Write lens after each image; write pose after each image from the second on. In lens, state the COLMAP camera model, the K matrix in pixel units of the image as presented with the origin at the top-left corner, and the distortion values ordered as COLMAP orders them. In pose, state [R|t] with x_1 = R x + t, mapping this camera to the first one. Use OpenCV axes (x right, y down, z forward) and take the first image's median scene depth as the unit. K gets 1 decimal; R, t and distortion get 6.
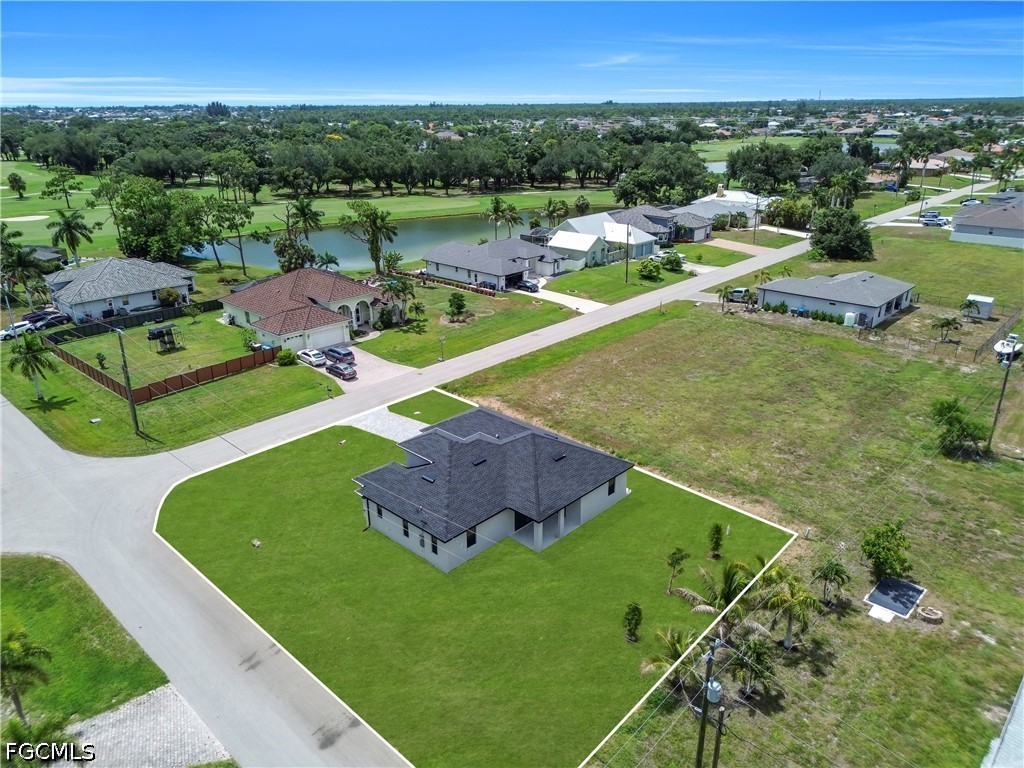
lens RADIAL K [[715.7, 0, 512.0], [0, 715.7, 384.0], [0, 0, 1]] dist [0.052966, -0.053792]
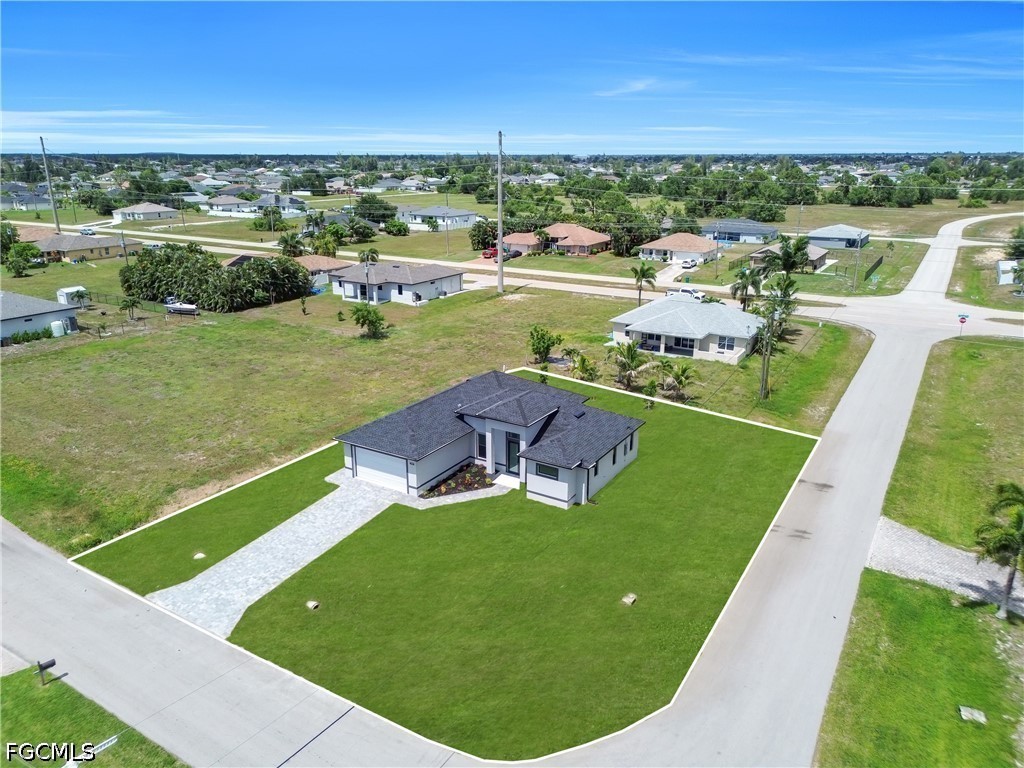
lens RADIAL K [[715.7, 0, 512.0], [0, 715.7, 384.0], [0, 0, 1]] dist [0.052966, -0.053792]
pose [[-0.200985, -0.290215, 0.935618, -0.663860], [0.358235, 0.867175, 0.345940, -0.182317], [-0.911741, 0.404700, -0.070324, 0.753548]]
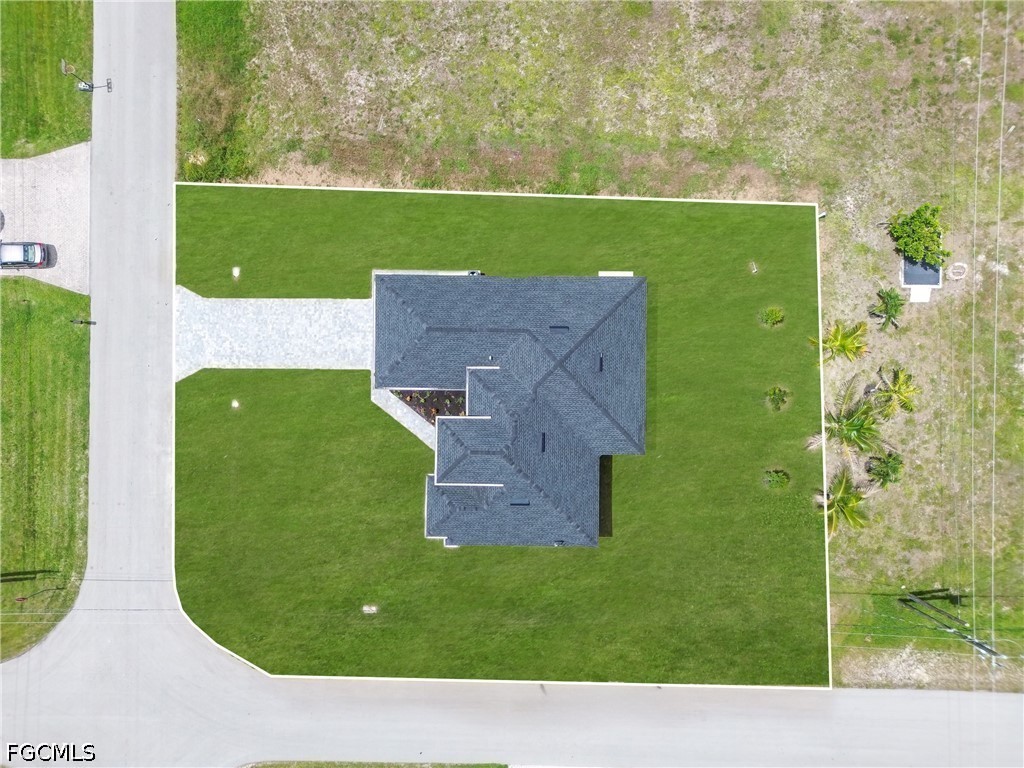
lens RADIAL K [[715.7, 0, 512.0], [0, 715.7, 384.0], [0, 0, 1]] dist [0.052966, -0.053792]
pose [[0.735053, -0.678009, -0.000413, -0.017478], [0.259730, 0.281019, 0.923888, -0.470132], [-0.626288, -0.679214, 0.382663, 0.511543]]
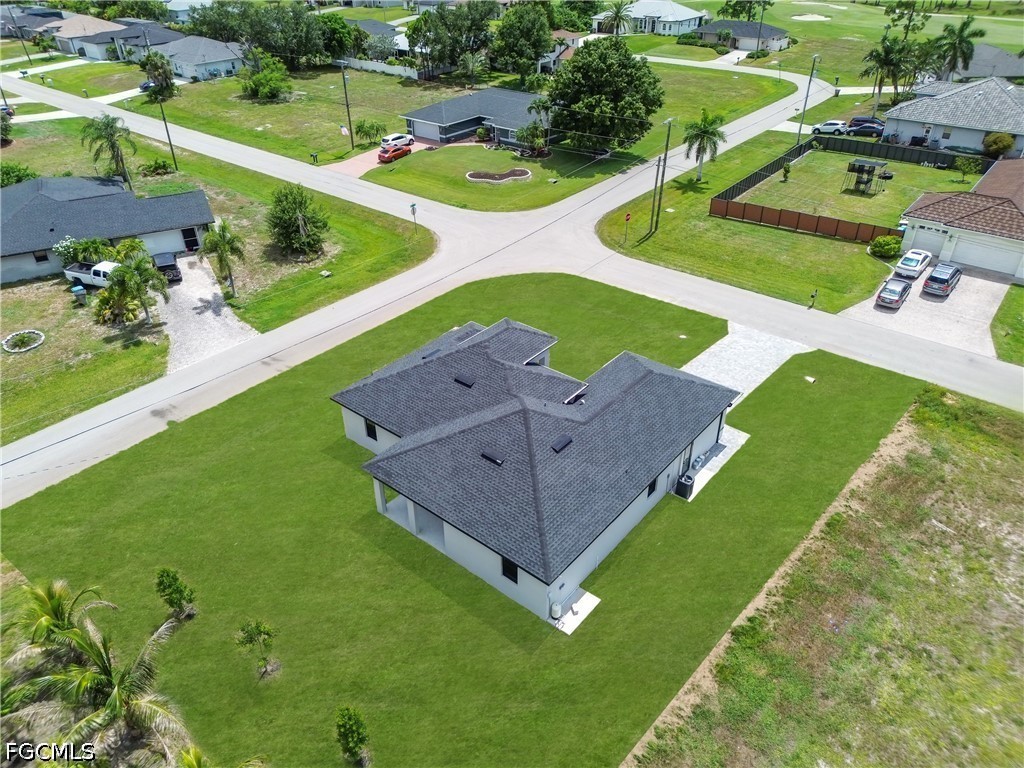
lens RADIAL K [[721.6, 0, 512.0], [0, 721.6, 384.0], [0, 0, 1]] dist [0.030679, -0.027837]
pose [[0.068203, 0.549896, -0.832444, 0.373935], [-0.352254, 0.793921, 0.495588, -0.176060], [0.933416, 0.259431, 0.247851, 0.593450]]
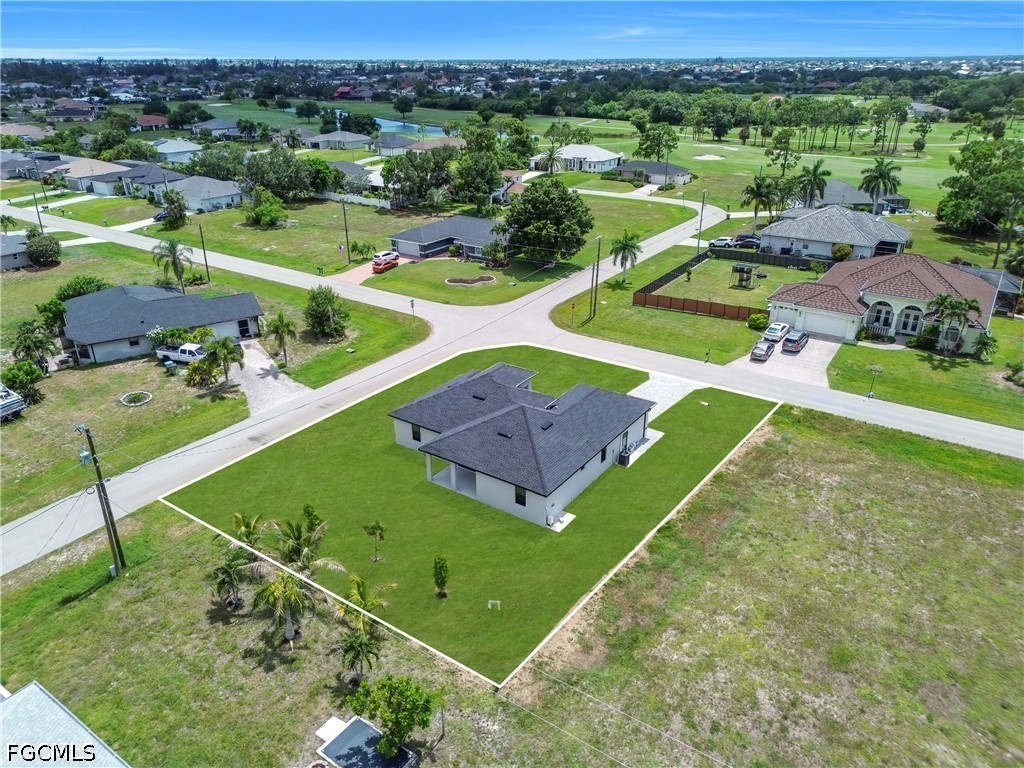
lens RADIAL K [[721.6, 0, 512.0], [0, 721.6, 384.0], [0, 0, 1]] dist [0.030679, -0.027837]
pose [[0.153208, 0.410018, -0.899118, 0.639557], [-0.355421, 0.871836, 0.337014, -0.202142], [0.922065, 0.267932, 0.279301, 0.501692]]
